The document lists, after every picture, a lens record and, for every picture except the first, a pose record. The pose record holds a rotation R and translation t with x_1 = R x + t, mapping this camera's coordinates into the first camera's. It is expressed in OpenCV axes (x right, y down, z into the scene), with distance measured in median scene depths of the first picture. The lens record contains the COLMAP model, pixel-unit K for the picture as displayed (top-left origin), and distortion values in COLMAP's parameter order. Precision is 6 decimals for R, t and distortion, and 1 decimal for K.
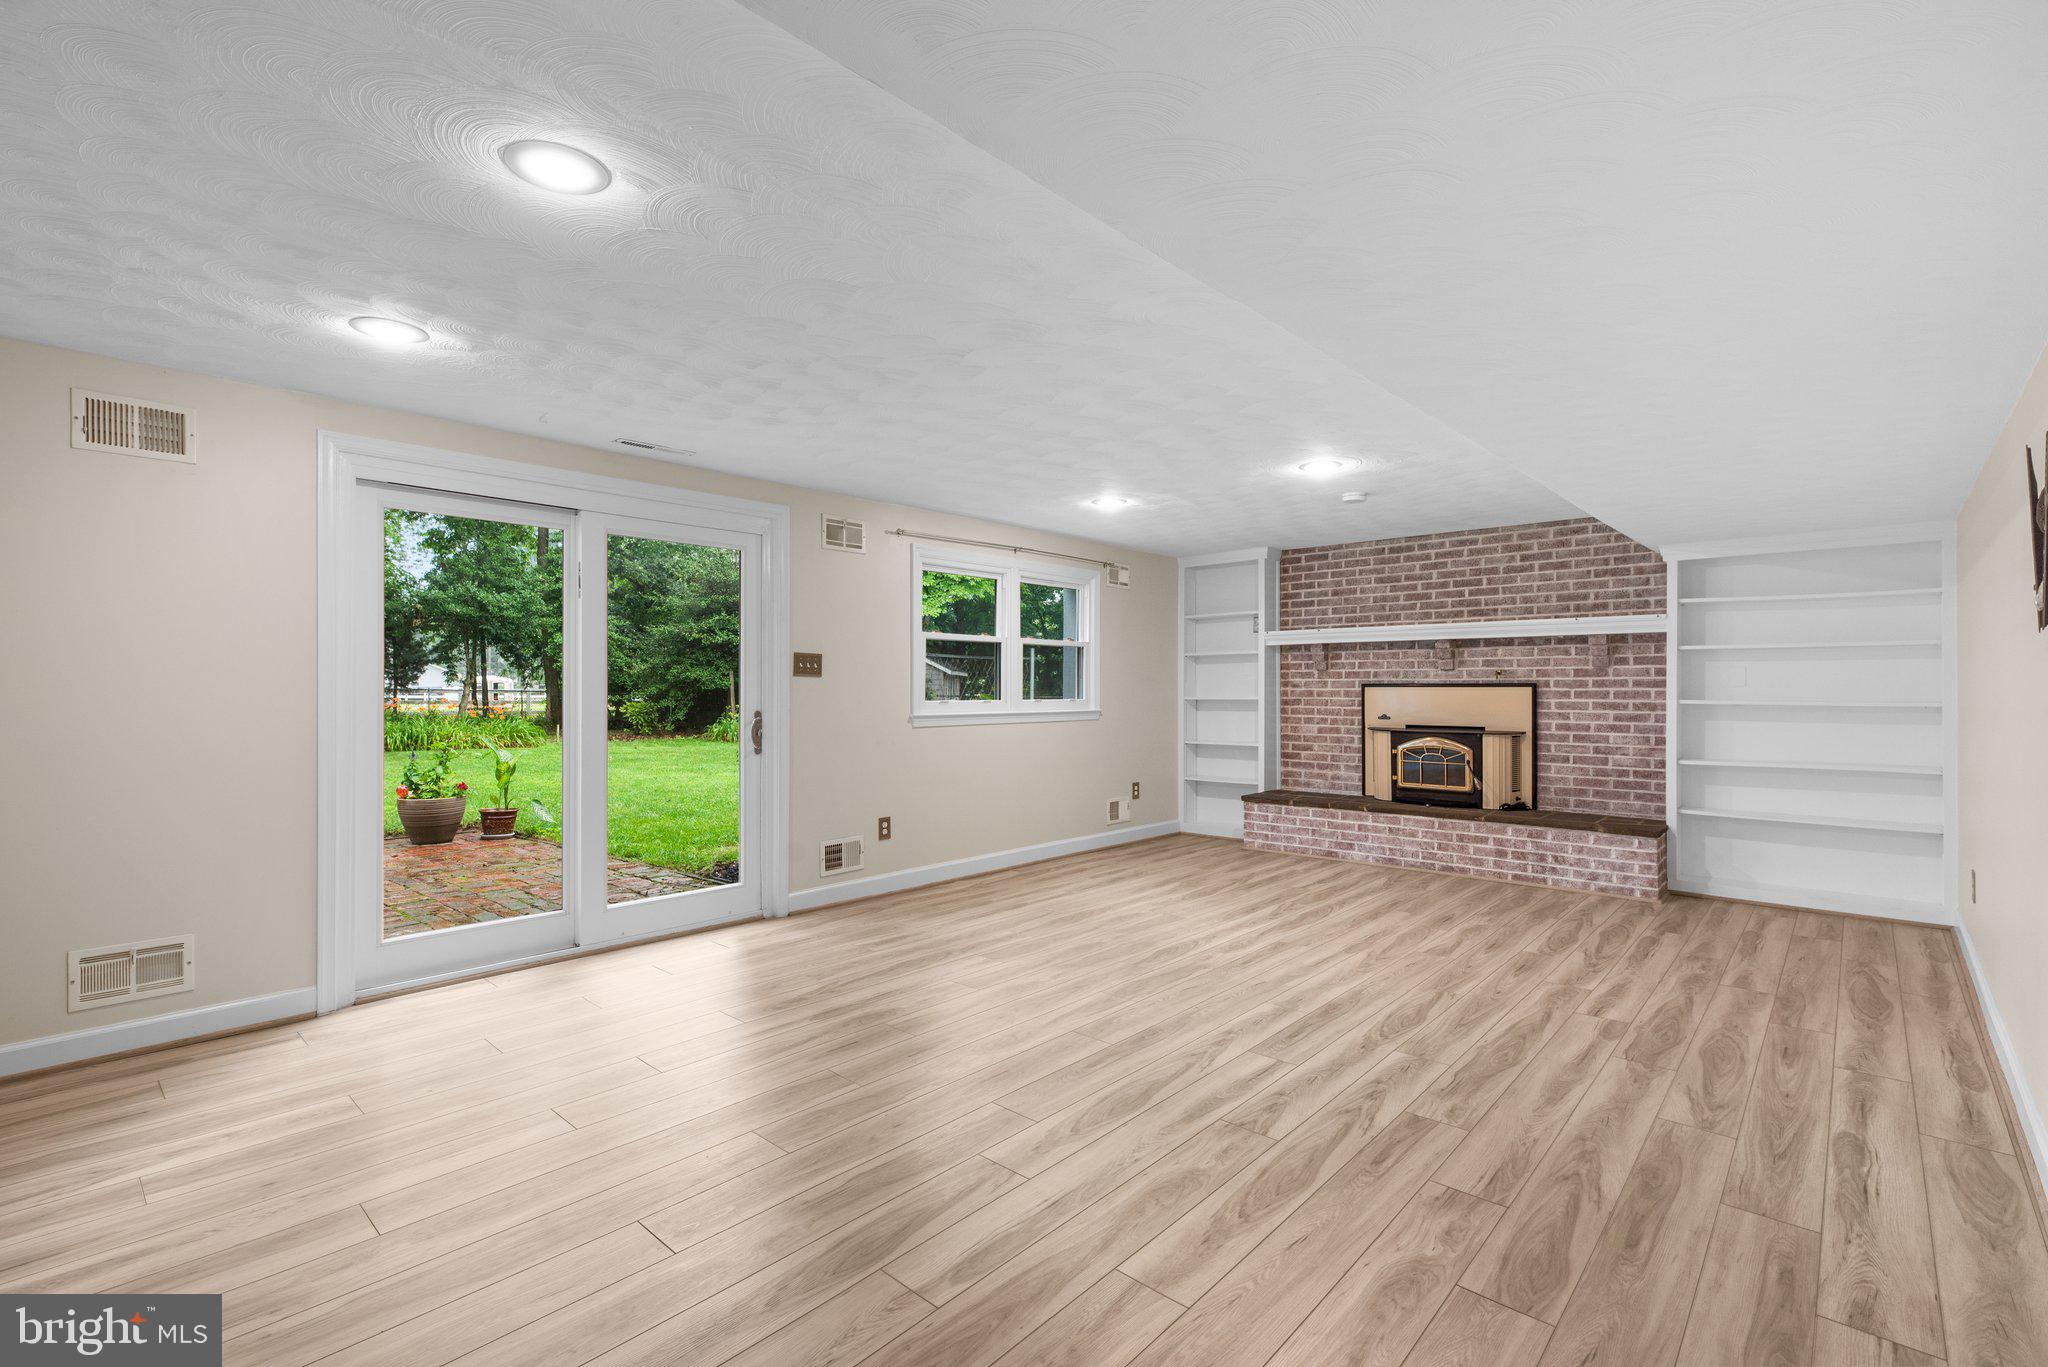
lens RADIAL K [[917.4, 0, 1037.8], [0, 917.4, 686.7], [0, 0, 1]] dist [0.002059, -0.000504]
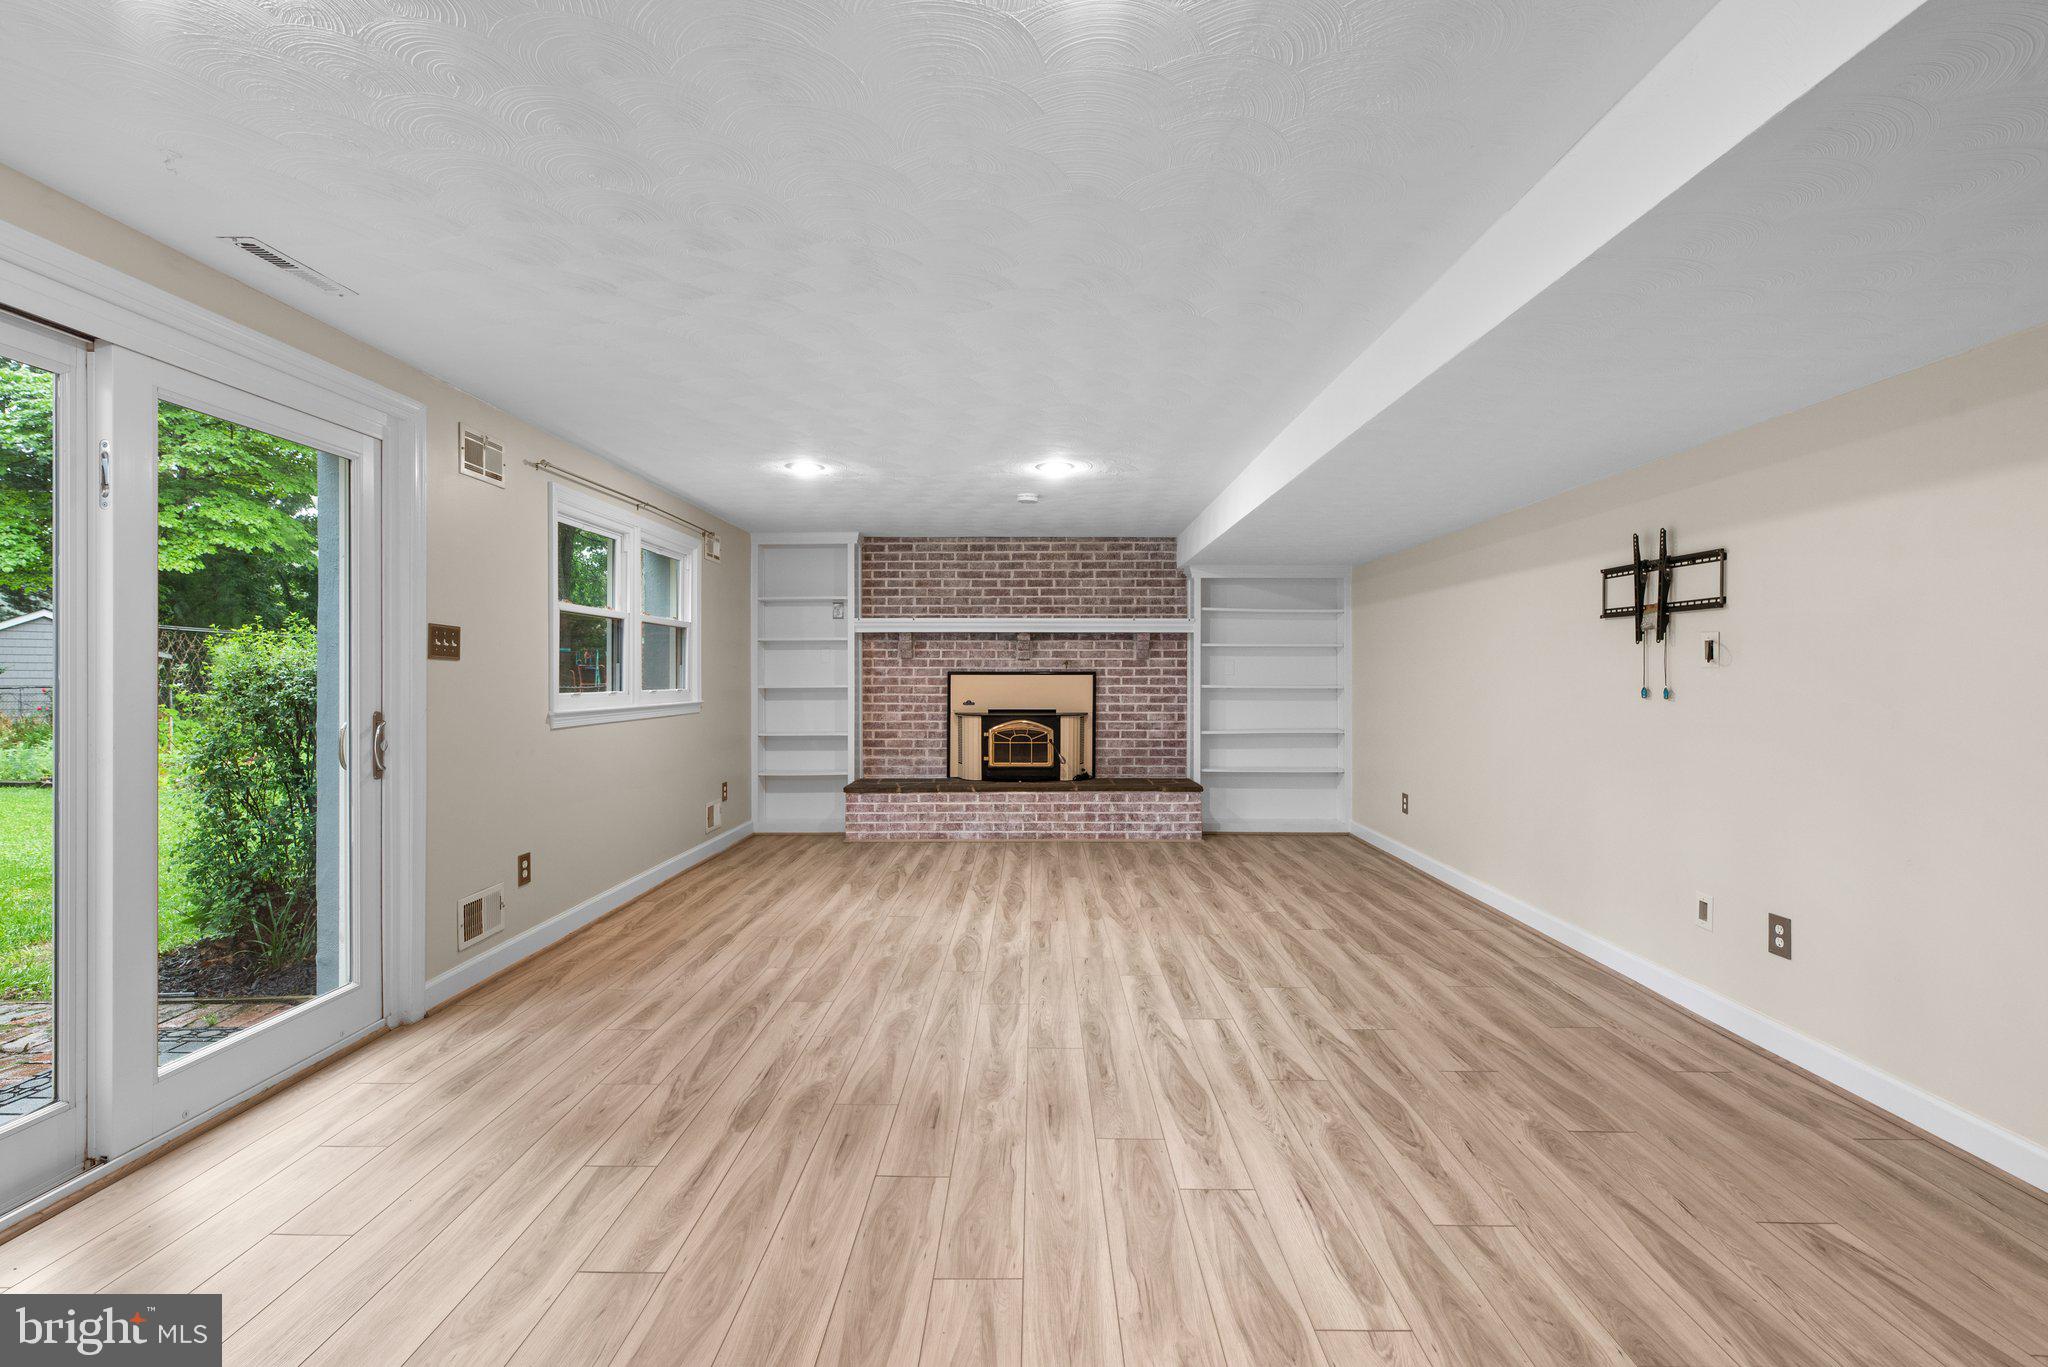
lens RADIAL K [[917.4, 0, 1031.7], [0, 917.4, 682.0], [0, 0, 1]] dist [0.002059, -0.000504]
pose [[0.746406, -0.005123, 0.665471, -0.365527], [-0.000925, 0.999961, 0.008736, -0.001054], [-0.665490, -0.007136, 0.746372, 0.197784]]
